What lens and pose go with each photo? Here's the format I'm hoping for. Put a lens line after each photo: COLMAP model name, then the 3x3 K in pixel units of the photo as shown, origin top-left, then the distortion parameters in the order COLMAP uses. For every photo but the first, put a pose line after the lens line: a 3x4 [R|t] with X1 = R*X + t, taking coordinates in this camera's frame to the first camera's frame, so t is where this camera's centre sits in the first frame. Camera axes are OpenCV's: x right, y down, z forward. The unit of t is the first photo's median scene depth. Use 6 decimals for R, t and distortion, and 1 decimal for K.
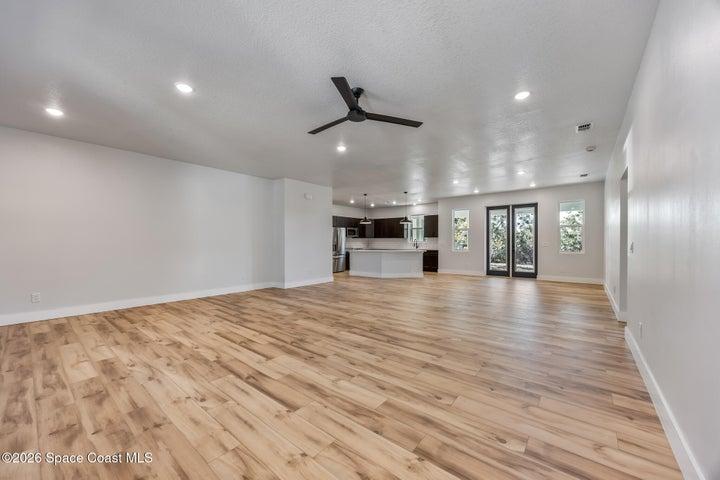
lens RADIAL K [[275.3, 0, 358.9], [0, 275.3, 243.3], [0, 0, 1]] dist [-0.002289, -0.001372]
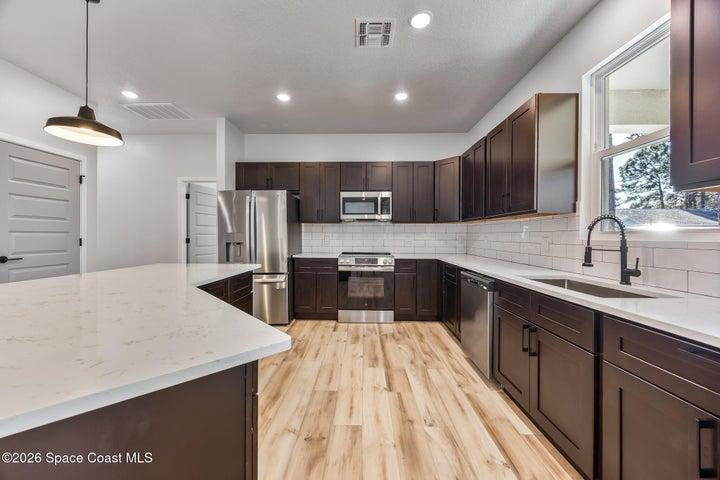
lens RADIAL K [[275.3, 0, 356.5], [0, 275.3, 239.5], [0, 0, 1]] dist [-0.002289, -0.001372]
pose [[0.616437, 0.014525, -0.787270, 0.696582], [-0.007550, 0.999893, 0.012536, -0.010570], [0.787368, -0.001783, 0.616481, 2.397220]]
